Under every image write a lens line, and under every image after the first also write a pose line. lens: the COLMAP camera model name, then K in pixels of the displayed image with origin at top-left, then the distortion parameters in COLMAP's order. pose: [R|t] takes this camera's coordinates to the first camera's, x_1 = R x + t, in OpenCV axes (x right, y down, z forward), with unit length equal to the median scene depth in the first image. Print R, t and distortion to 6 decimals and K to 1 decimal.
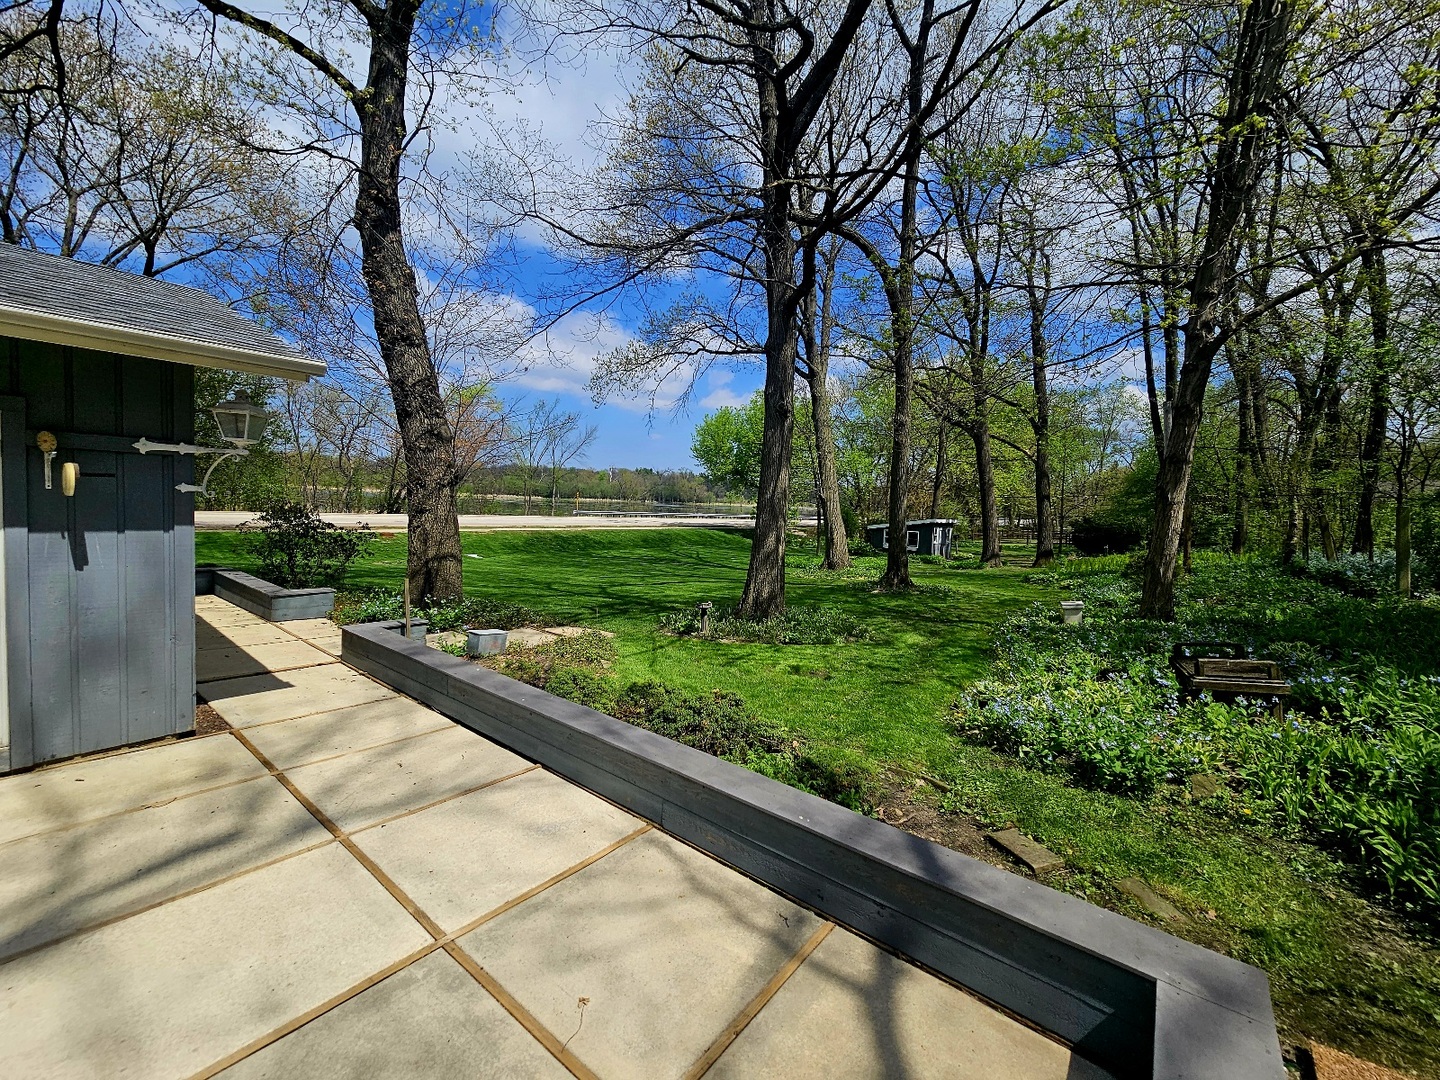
lens RADIAL K [[575.2, 0, 720.0], [0, 575.2, 540.0], [0, 0, 1]] dist [-0.000364, 0.000002]
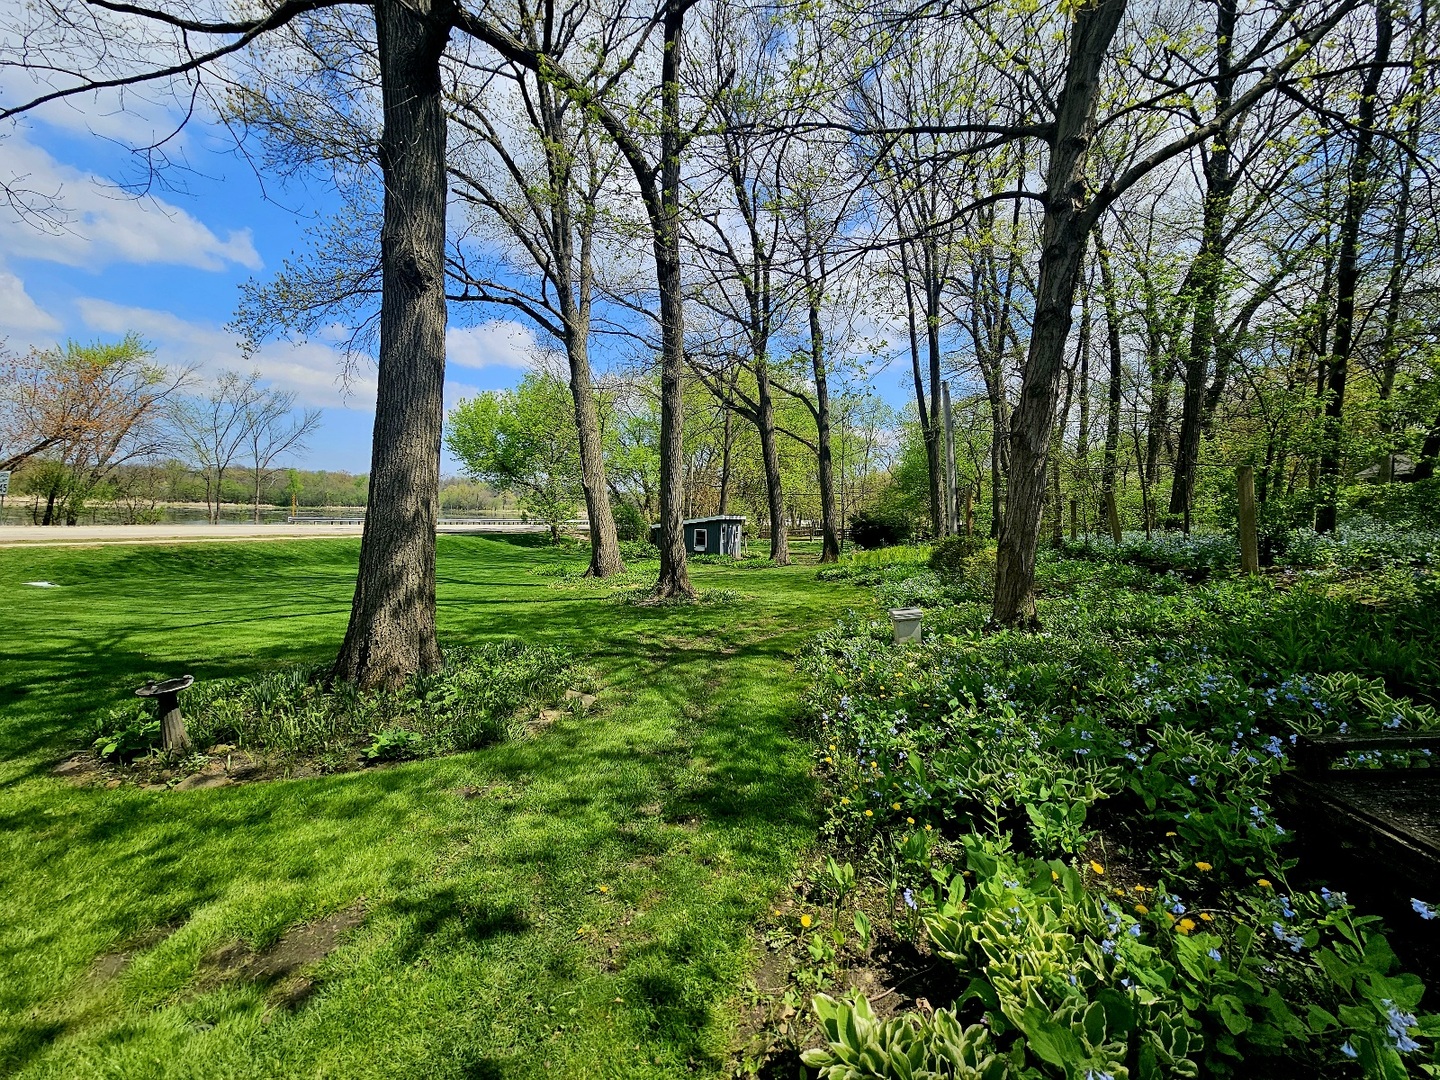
lens RADIAL K [[575.2, 0, 720.0], [0, 575.2, 540.0], [0, 0, 1]] dist [-0.000364, 0.000002]
pose [[0.941441, -0.029964, 0.335844, 0.063863], [0.034220, 0.999391, -0.006760, 0.008560], [-0.335437, 0.017857, 0.941894, 0.146919]]
